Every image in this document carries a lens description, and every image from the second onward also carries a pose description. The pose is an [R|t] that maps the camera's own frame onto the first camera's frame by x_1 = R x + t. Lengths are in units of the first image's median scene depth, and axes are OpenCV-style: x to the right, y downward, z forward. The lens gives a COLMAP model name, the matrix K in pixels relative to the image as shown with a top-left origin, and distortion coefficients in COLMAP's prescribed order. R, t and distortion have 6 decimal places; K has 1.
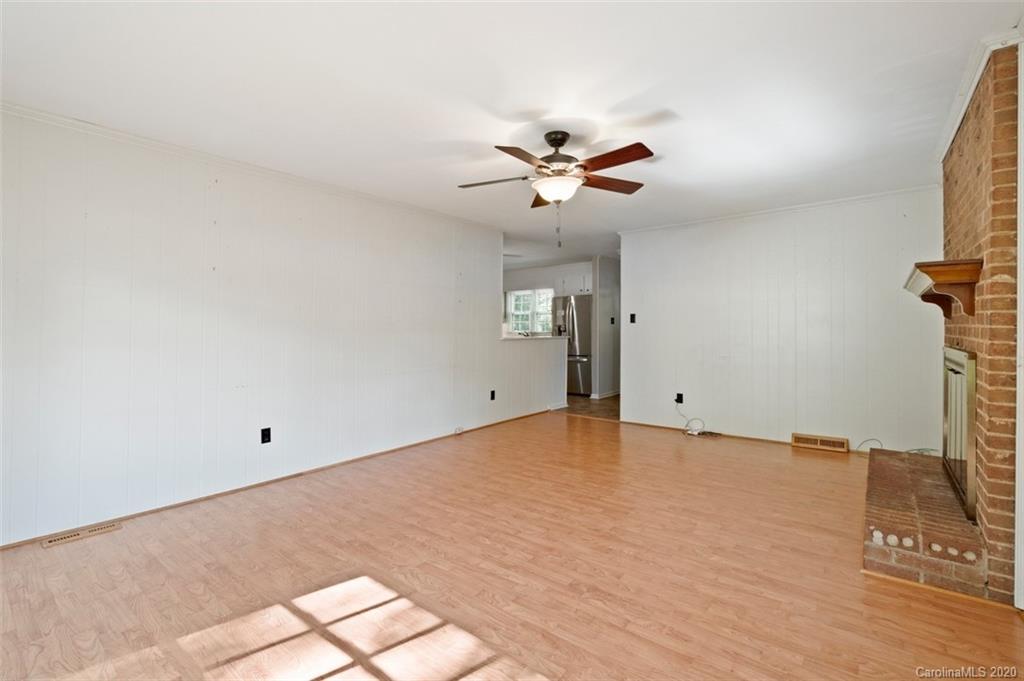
lens RADIAL K [[467.8, 0, 504.3], [0, 467.8, 332.2], [0, 0, 1]] dist [-0.001936, 0.000242]
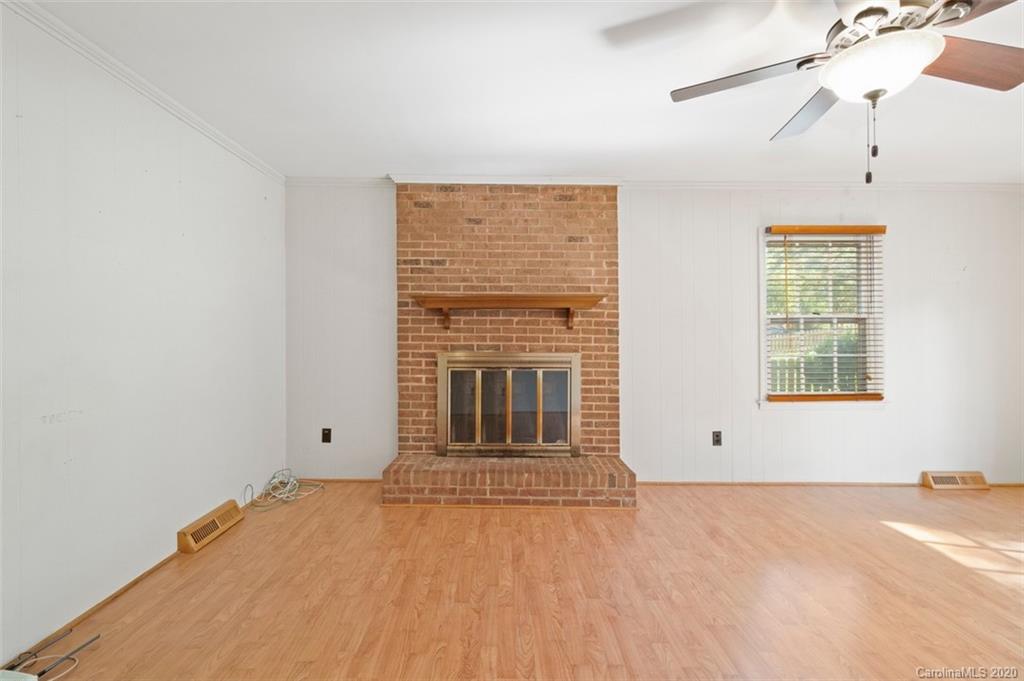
lens RADIAL K [[444.9, 0, 512.9], [0, 444.9, 336.6], [0, 0, 1]] dist [-0.003582, 0.002232]
pose [[-0.640382, -0.000683, 0.768056, -0.016306], [0.003565, 0.999986, 0.003862, -0.012712], [-0.768048, 0.005211, -0.640371, 1.814820]]
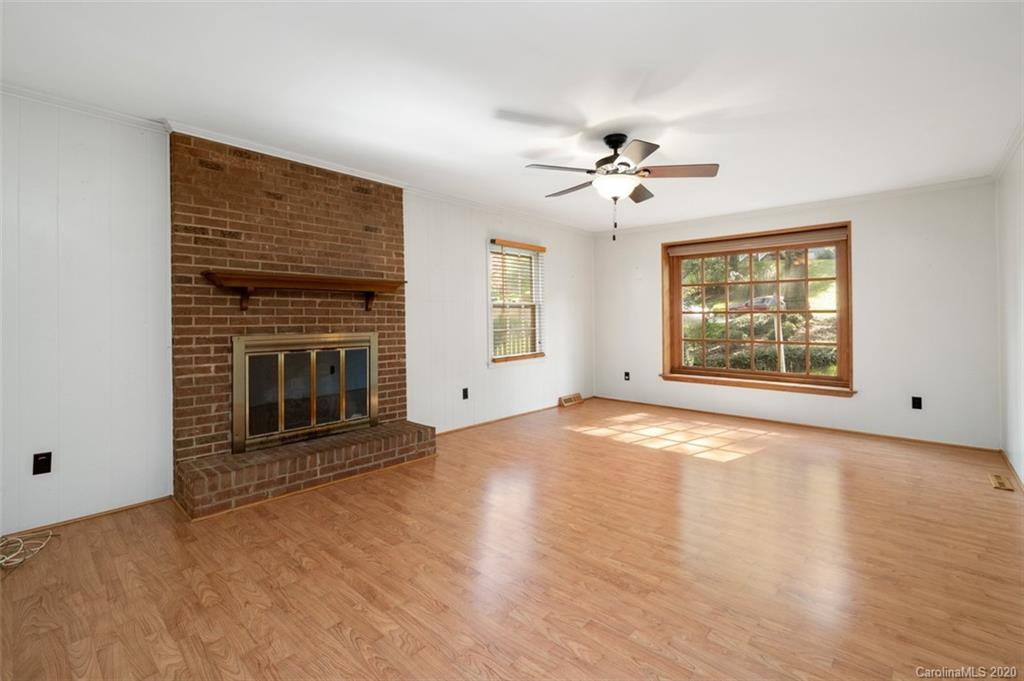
lens RADIAL K [[444.9, 0, 519.9], [0, 444.9, 313.6], [0, 0, 1]] dist [-0.003582, 0.002232]
pose [[-0.999011, 0.003084, 0.044350, 0.322025], [0.003144, 0.999994, 0.001290, -0.020431], [-0.044346, 0.001428, -0.999015, 2.257150]]
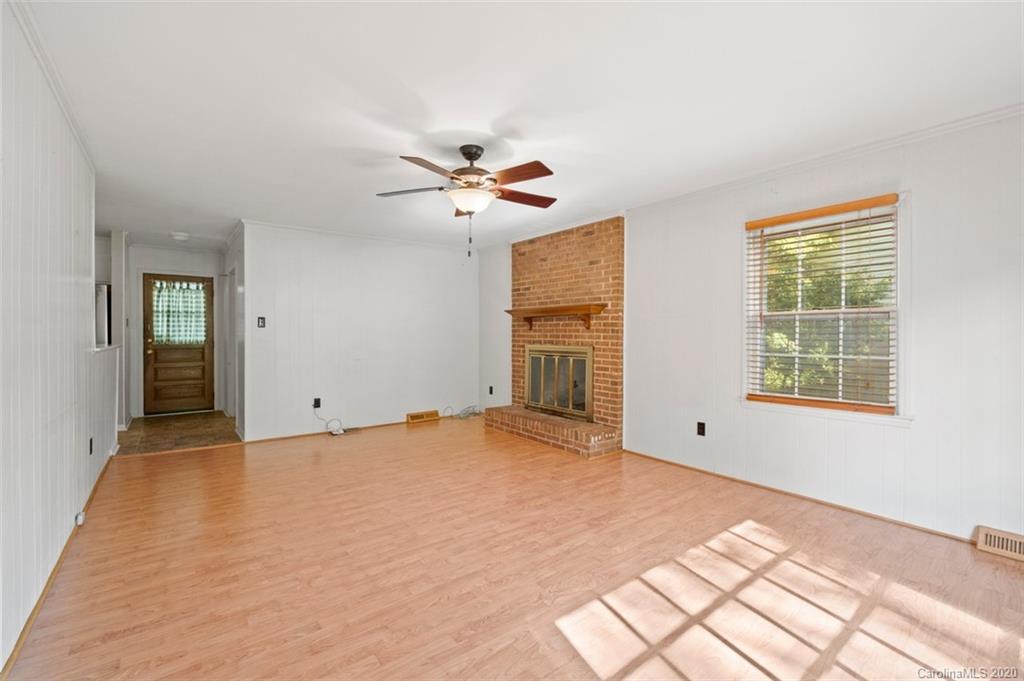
lens RADIAL K [[444.9, 0, 510.7], [0, 444.9, 346.4], [0, 0, 1]] dist [-0.003582, 0.002232]
pose [[0.226556, -0.023736, 0.973709, -0.932113], [0.003242, 0.999716, 0.023615, -0.003844], [-0.973993, -0.002194, 0.226568, 0.760799]]
